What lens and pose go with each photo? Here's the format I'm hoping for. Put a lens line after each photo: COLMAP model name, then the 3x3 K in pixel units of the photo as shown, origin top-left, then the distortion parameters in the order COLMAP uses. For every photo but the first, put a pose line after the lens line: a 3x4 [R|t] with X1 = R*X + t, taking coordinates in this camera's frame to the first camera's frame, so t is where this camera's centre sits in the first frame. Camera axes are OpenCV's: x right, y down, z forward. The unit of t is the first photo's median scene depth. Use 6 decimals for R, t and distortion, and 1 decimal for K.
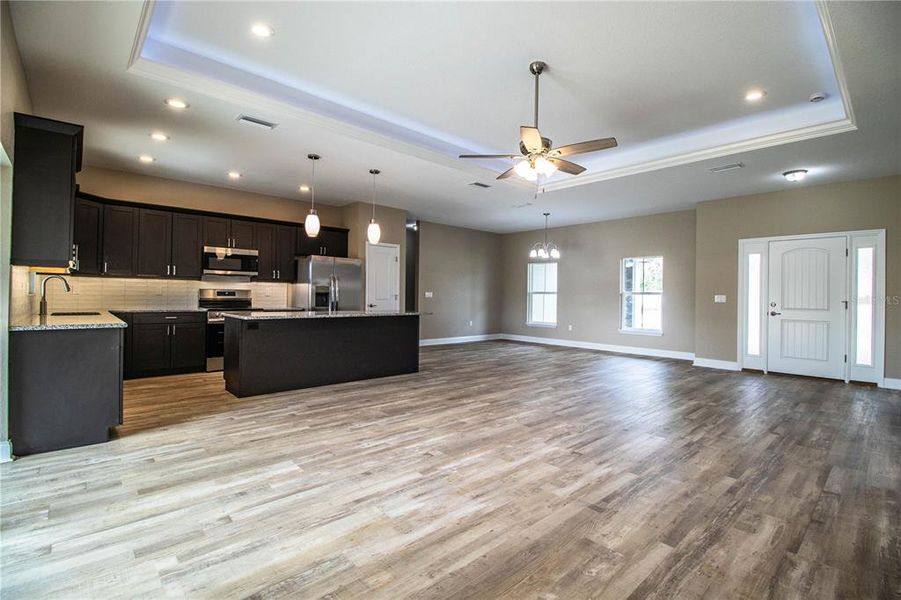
lens RADIAL K [[415.1, 0, 453.9], [0, 415.1, 292.1], [0, 0, 1]] dist [0.001937, -0.012067]
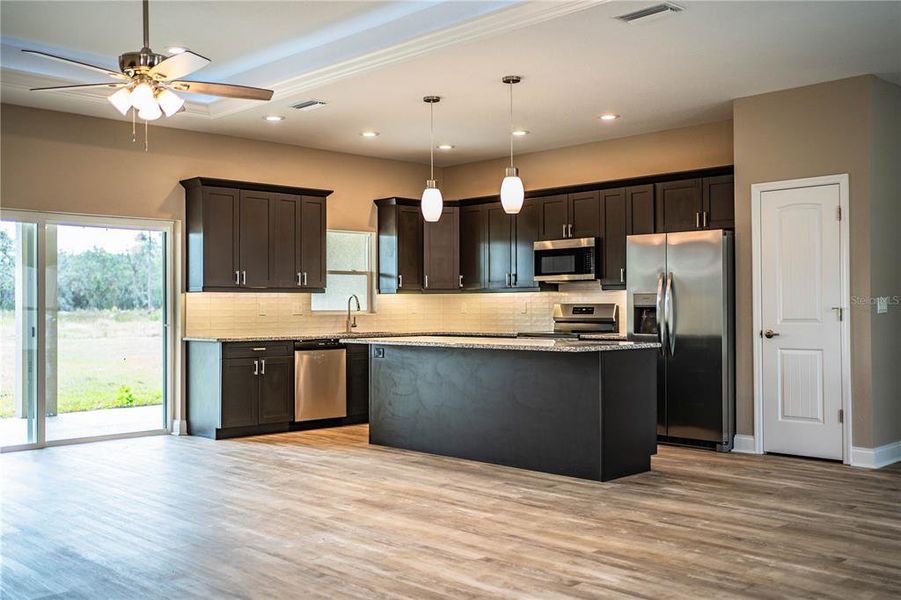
lens RADIAL K [[899.9, 0, 450.5], [0, 899.9, 300.0], [0, 0, 1]] dist [-0.005855, 0.004428]
pose [[0.027850, -0.024846, -0.999303, 0.812604], [0.012326, 0.999624, -0.024510, 0.018698], [0.999536, -0.011635, 0.028146, 0.753317]]
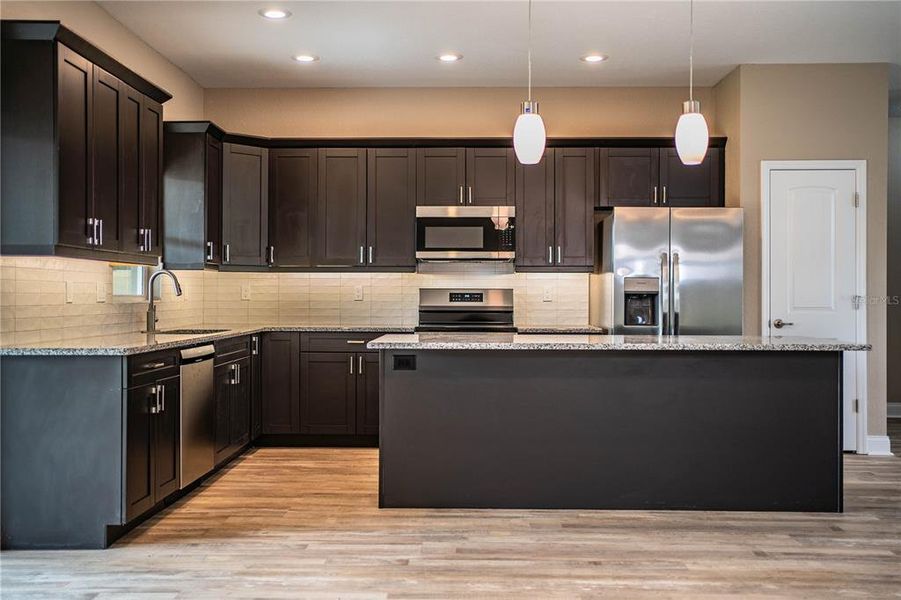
lens RADIAL K [[908.2, 0, 451.7], [0, 908.2, 291.5], [0, 0, 1]] dist [0.013840, 0.024179]
pose [[0.720304, -0.015626, -0.693482, 0.202142], [0.013435, 0.999873, -0.008575, 0.006249], [0.693528, -0.003141, 0.720423, 0.191601]]
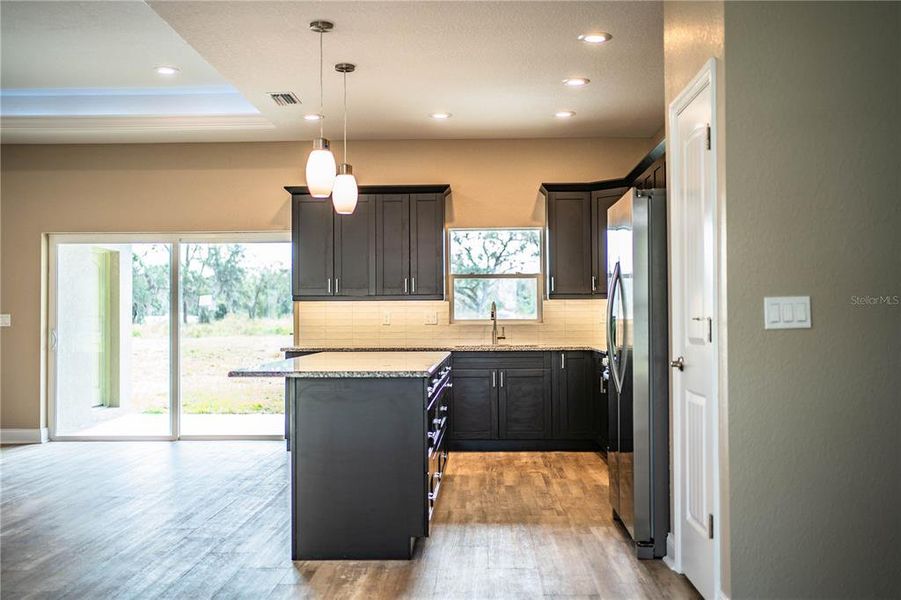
lens RADIAL K [[908.2, 0, 451.7], [0, 908.2, 291.5], [0, 0, 1]] dist [0.013840, 0.024179]
pose [[-0.702925, -0.035175, -0.710394, 0.307936], [-0.002025, 0.998871, -0.047455, 0.019126], [0.711261, -0.031918, -0.702203, 1.475166]]
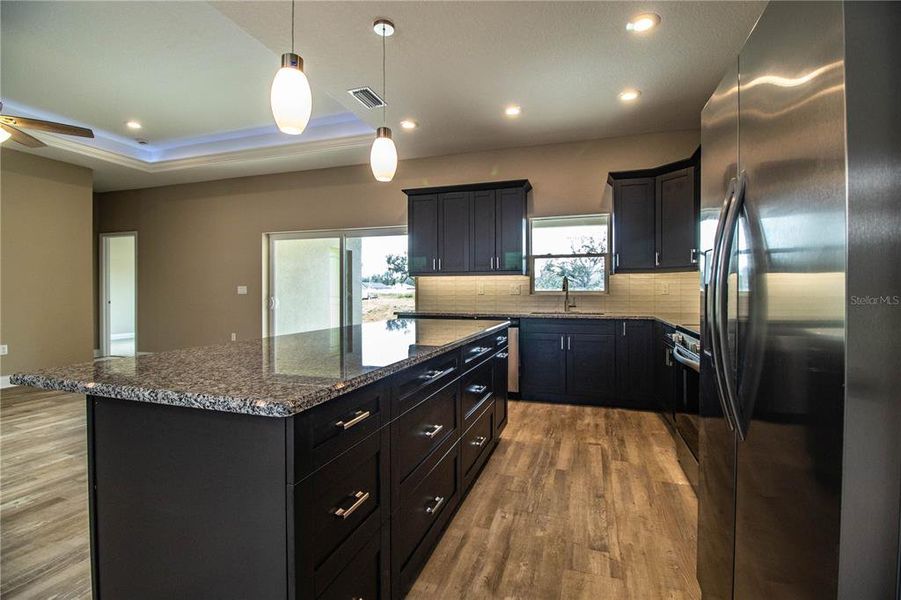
lens RADIAL K [[415.1, 0, 453.9], [0, 415.1, 292.1], [0, 0, 1]] dist [0.001937, -0.012067]
pose [[-0.871962, -0.016231, -0.489305, -0.123640], [-0.011417, 0.999853, -0.012821, 0.010874], [0.489441, -0.005593, -0.872018, 1.147050]]
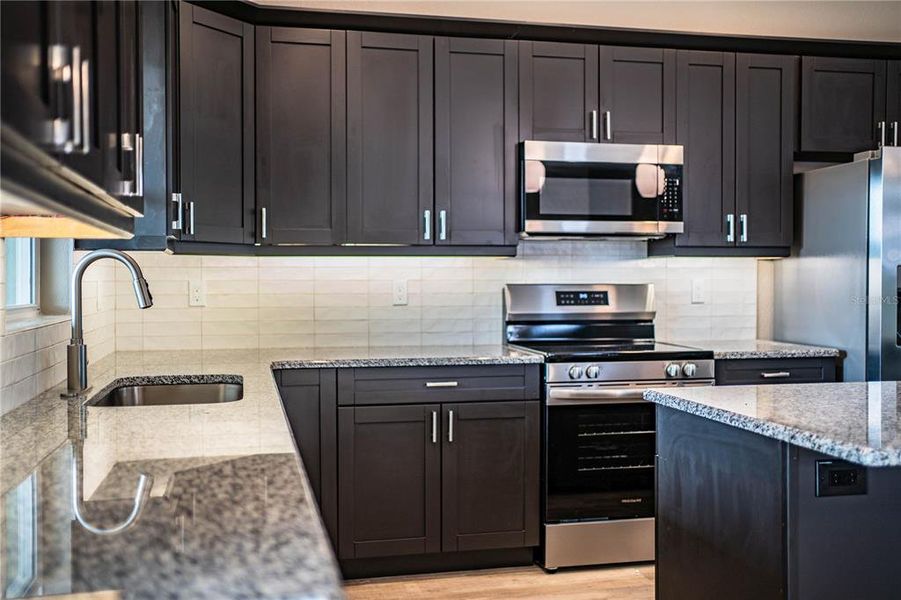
lens RADIAL K [[908.2, 0, 451.7], [0, 908.2, 291.5], [0, 0, 1]] dist [0.013840, 0.024179]
pose [[0.867392, -0.010354, -0.497518, -0.298216], [0.018405, 0.999767, 0.011281, -0.010029], [0.497285, -0.018941, 0.867381, 0.372704]]
